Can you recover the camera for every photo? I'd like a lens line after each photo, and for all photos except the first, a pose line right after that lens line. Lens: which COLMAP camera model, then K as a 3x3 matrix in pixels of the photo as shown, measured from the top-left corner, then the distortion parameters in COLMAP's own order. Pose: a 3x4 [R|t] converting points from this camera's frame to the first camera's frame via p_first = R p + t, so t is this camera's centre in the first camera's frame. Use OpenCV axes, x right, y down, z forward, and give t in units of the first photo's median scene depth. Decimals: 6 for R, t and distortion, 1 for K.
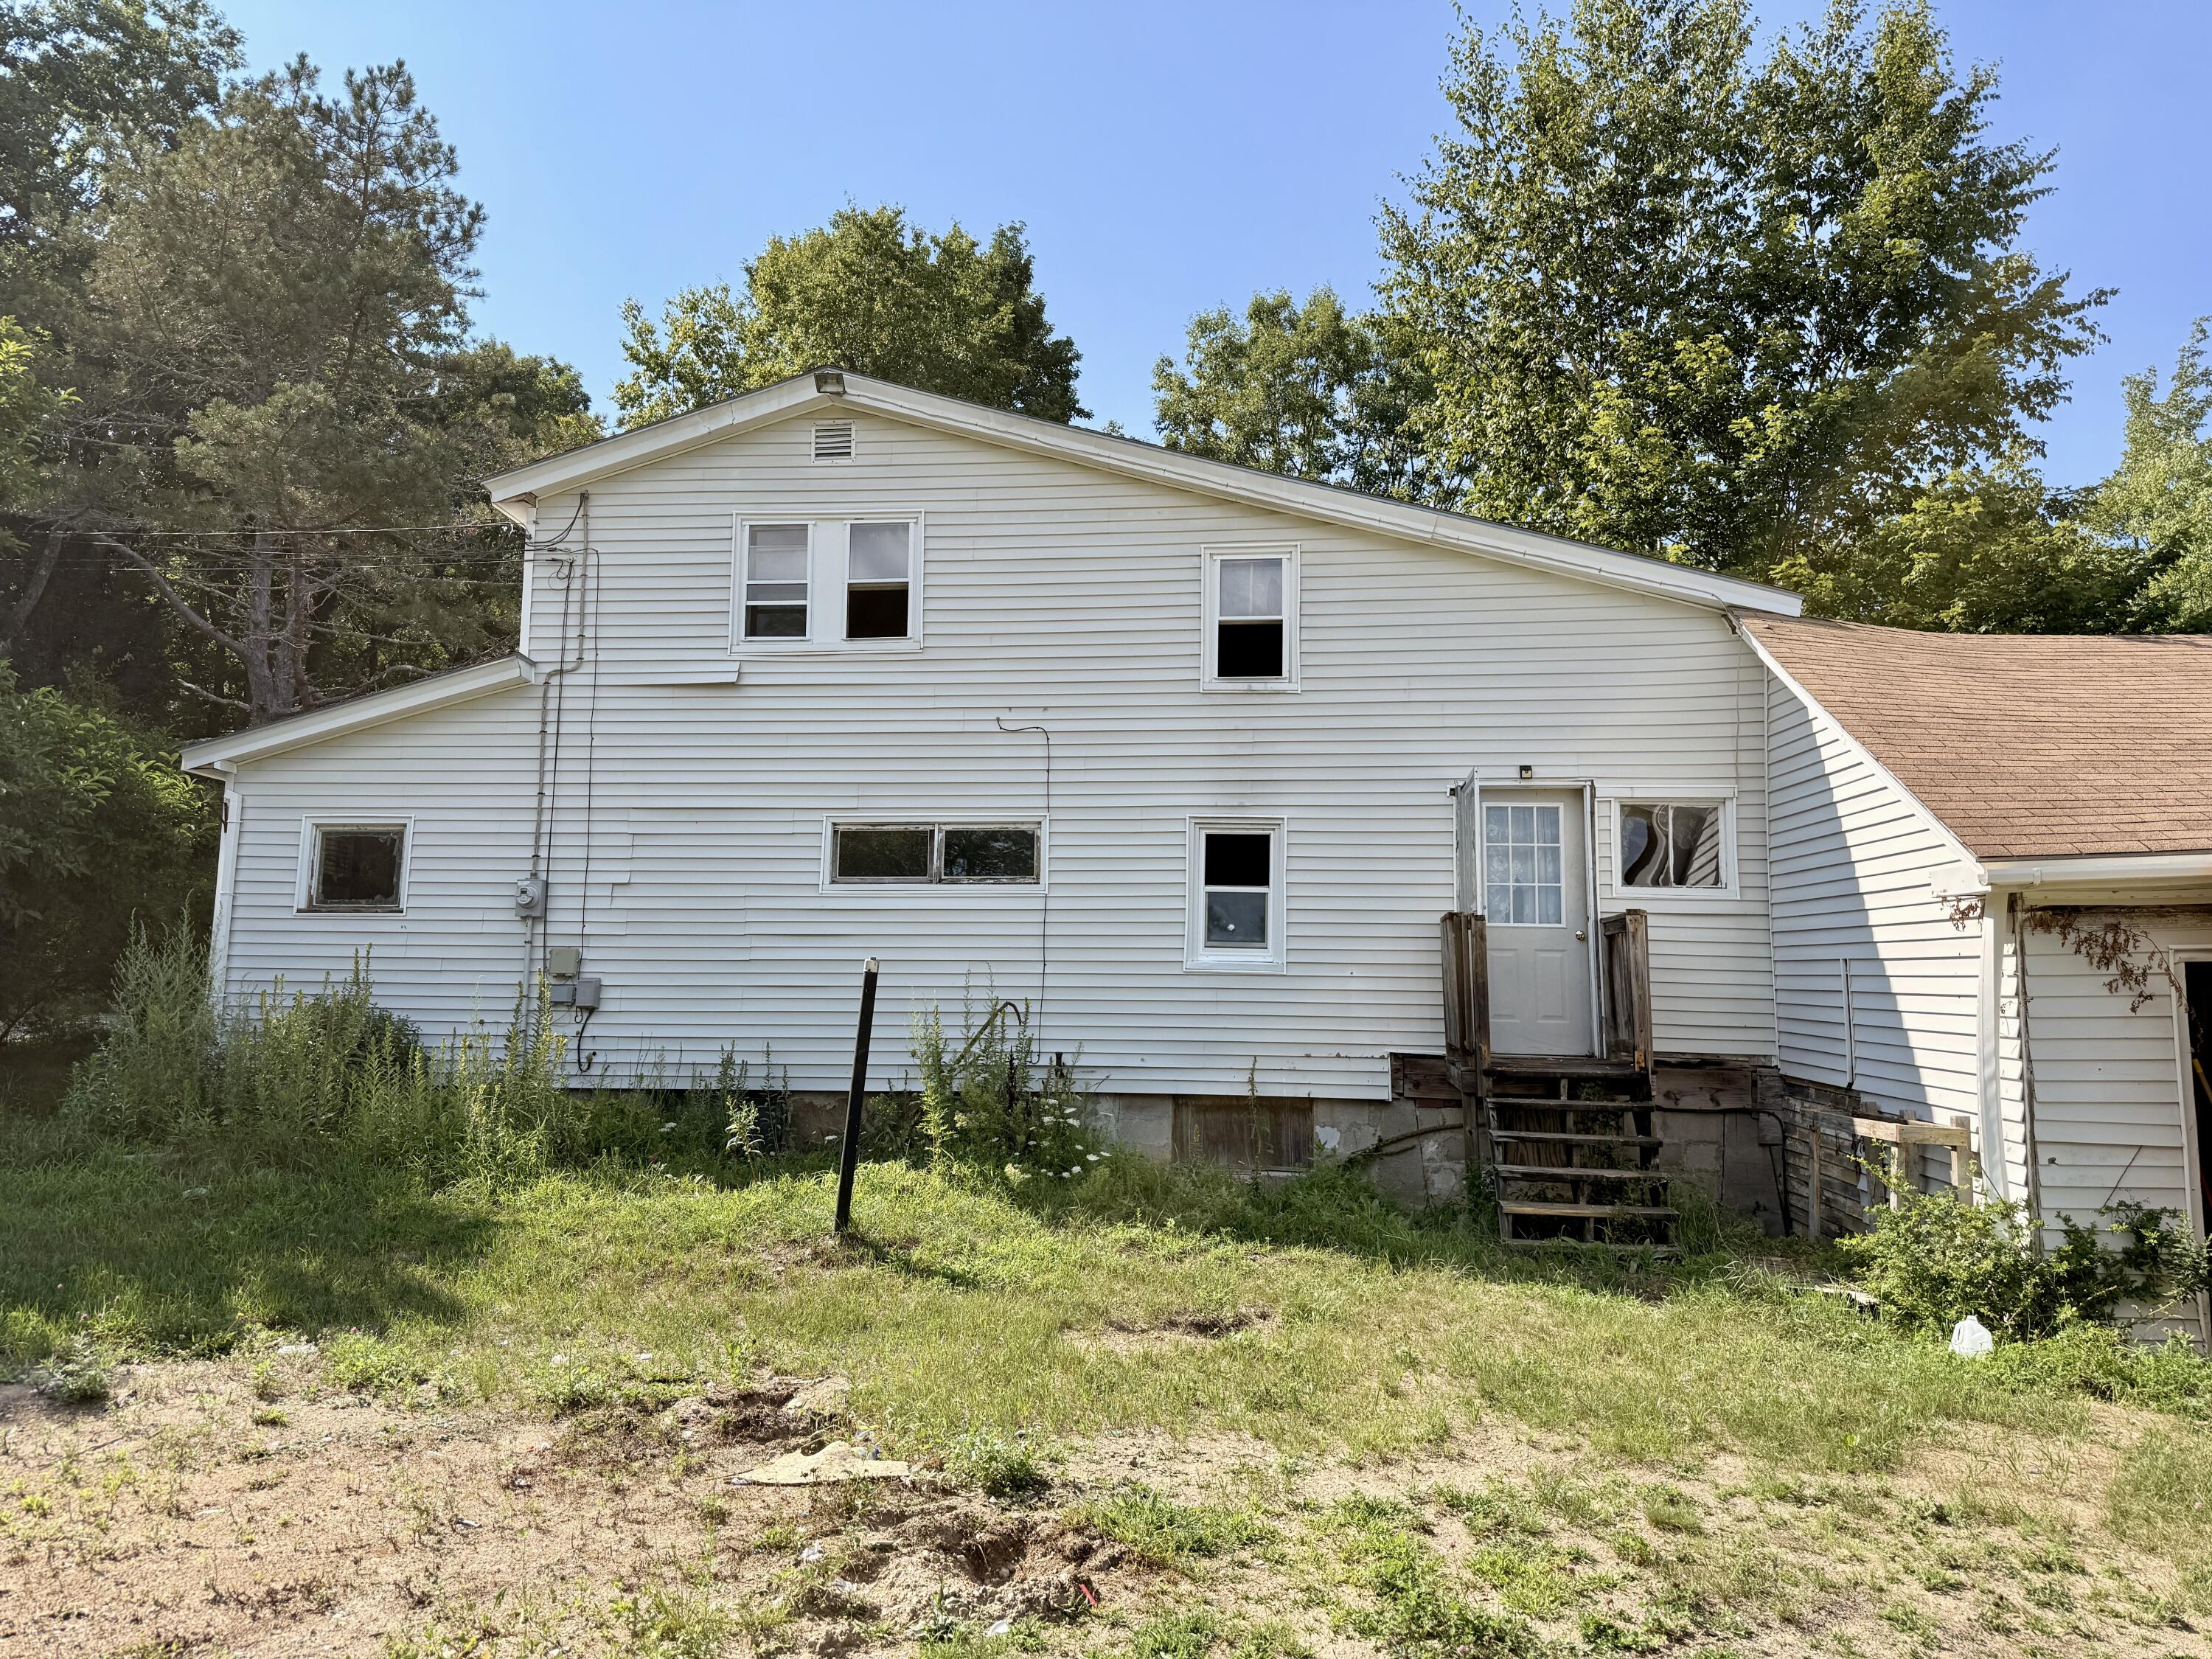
lens RADIAL K [[1532.7, 0, 1140.6], [0, 1532.7, 819.0], [0, 0, 1]] dist [0.135181, -0.188631]
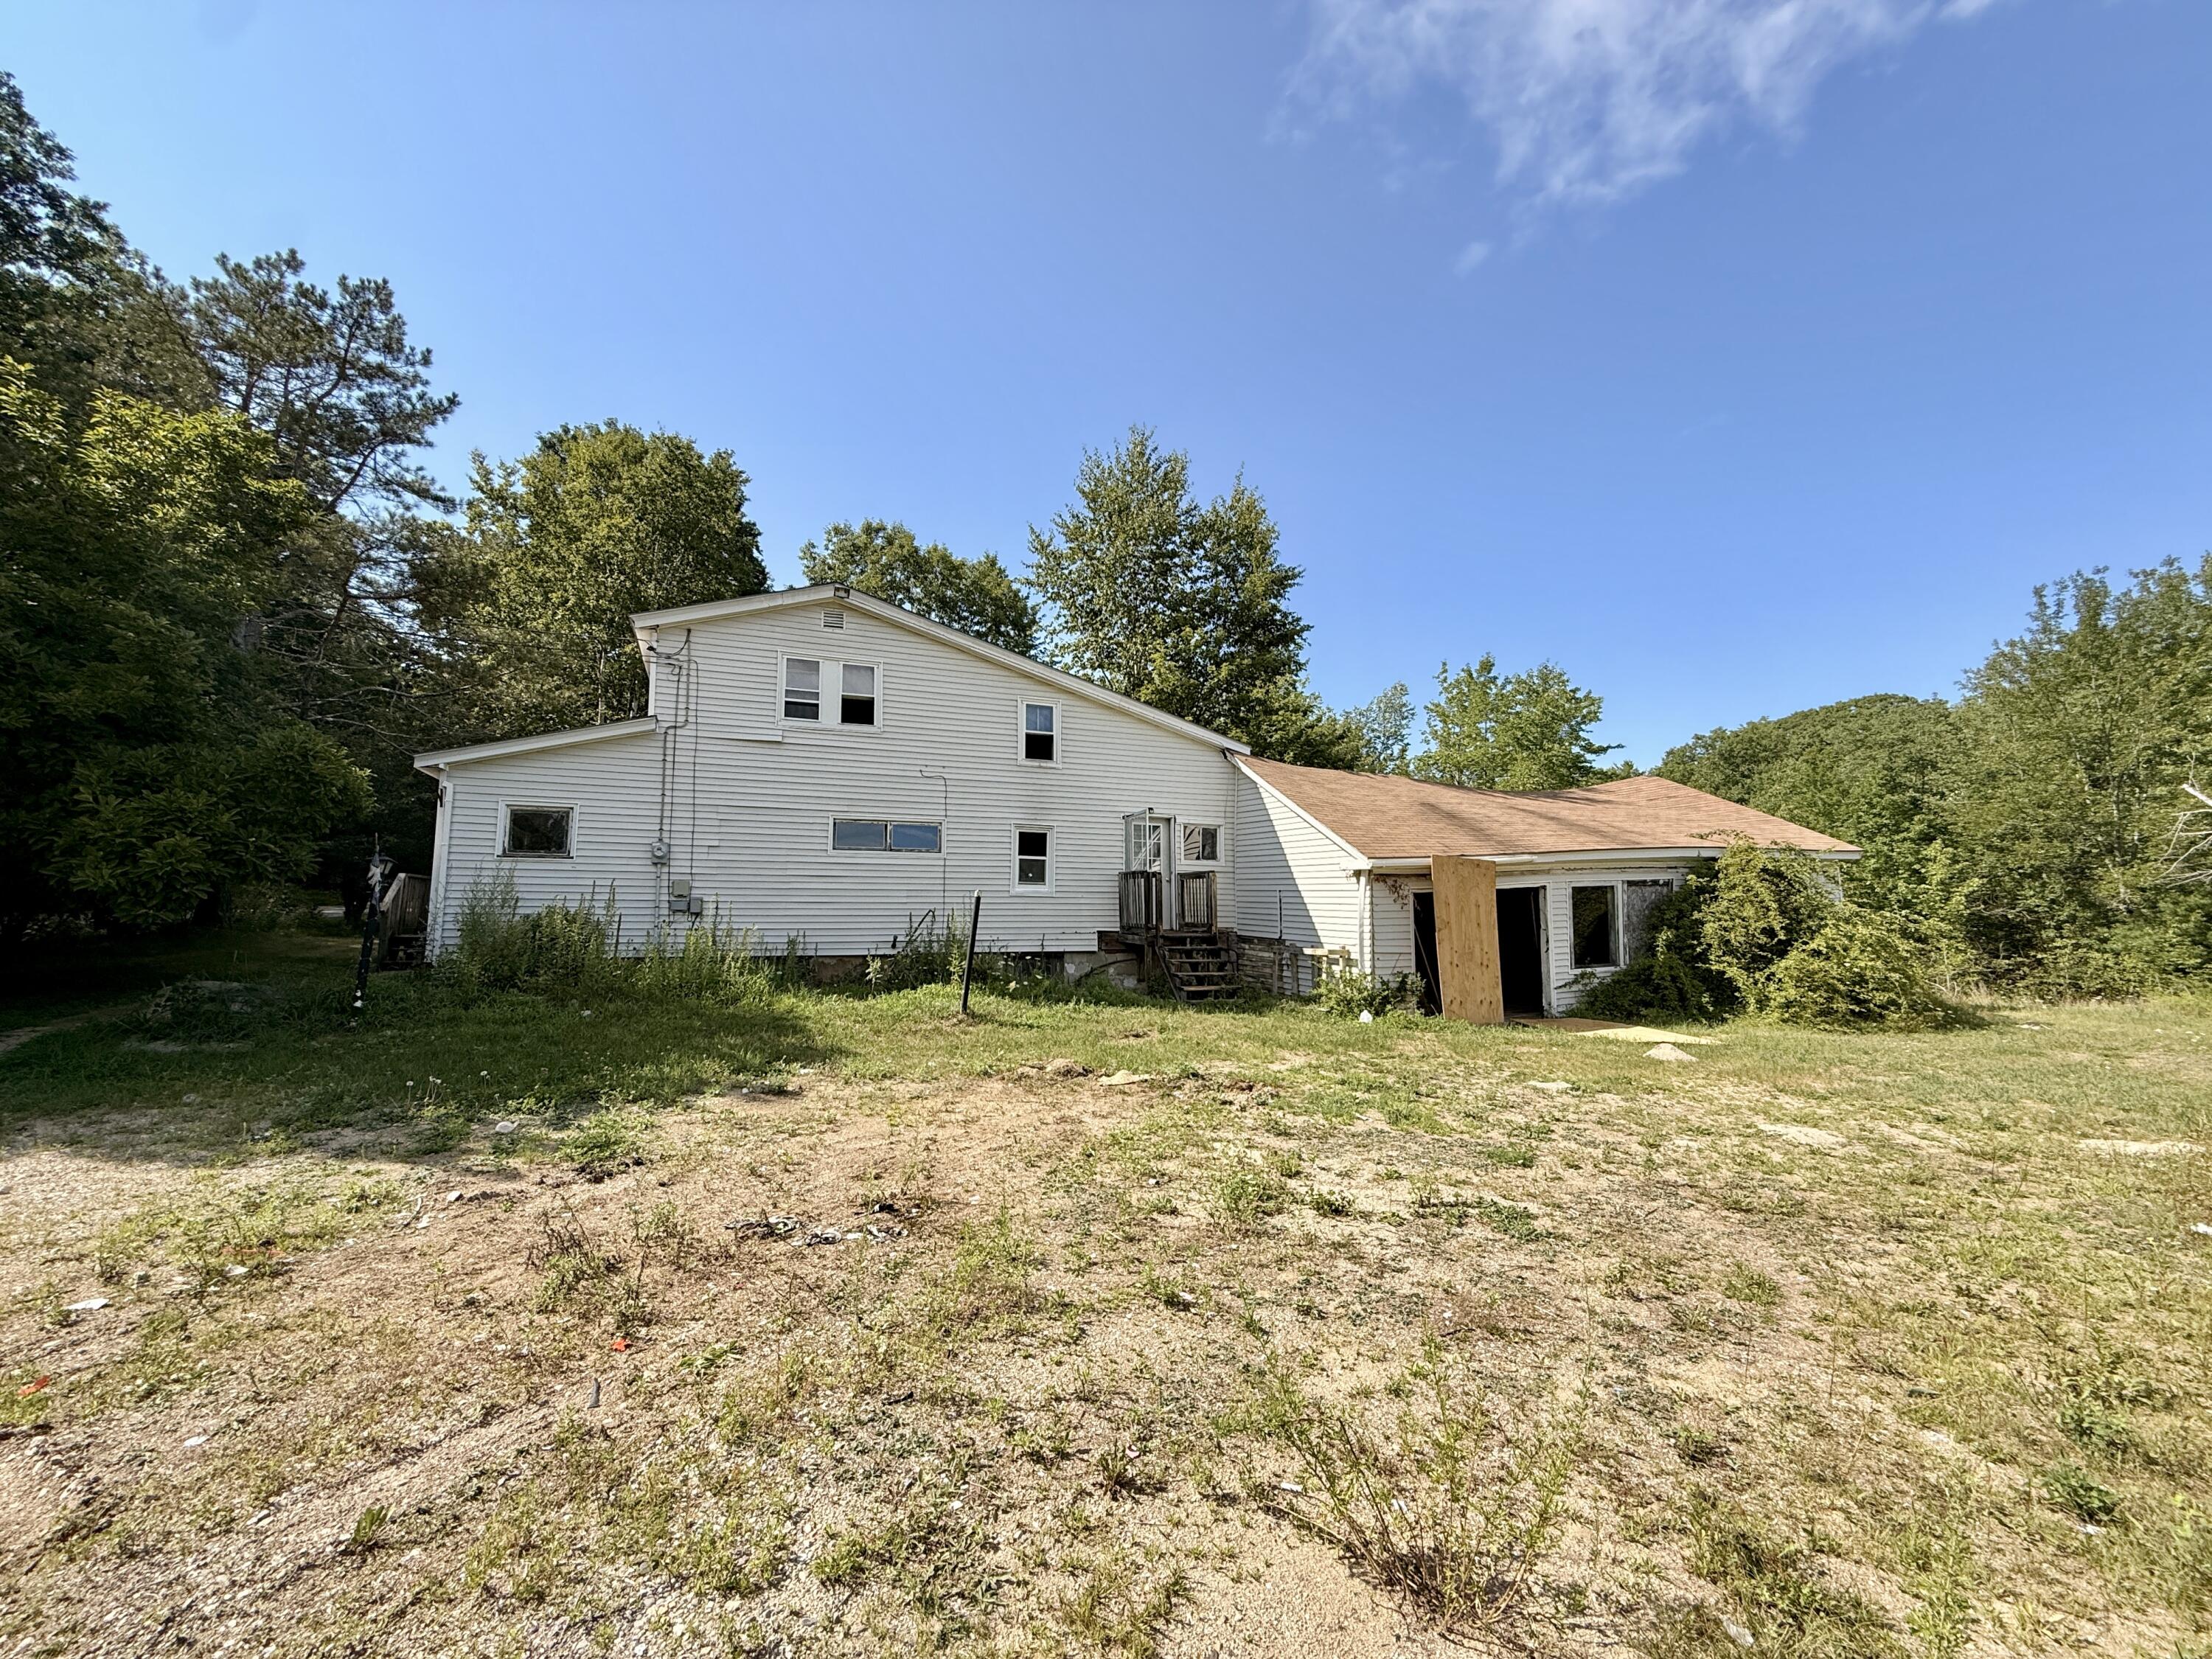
lens RADIAL K [[880.9, 0, 1100.4], [0, 880.9, 834.2], [0, 0, 1]] dist [-0.000174, -0.000507]
pose [[0.879592, 0.033825, 0.474525, -0.432262], [-0.050592, 0.998464, 0.022606, -0.019532], [-0.473031, -0.043892, 0.879952, -0.136510]]
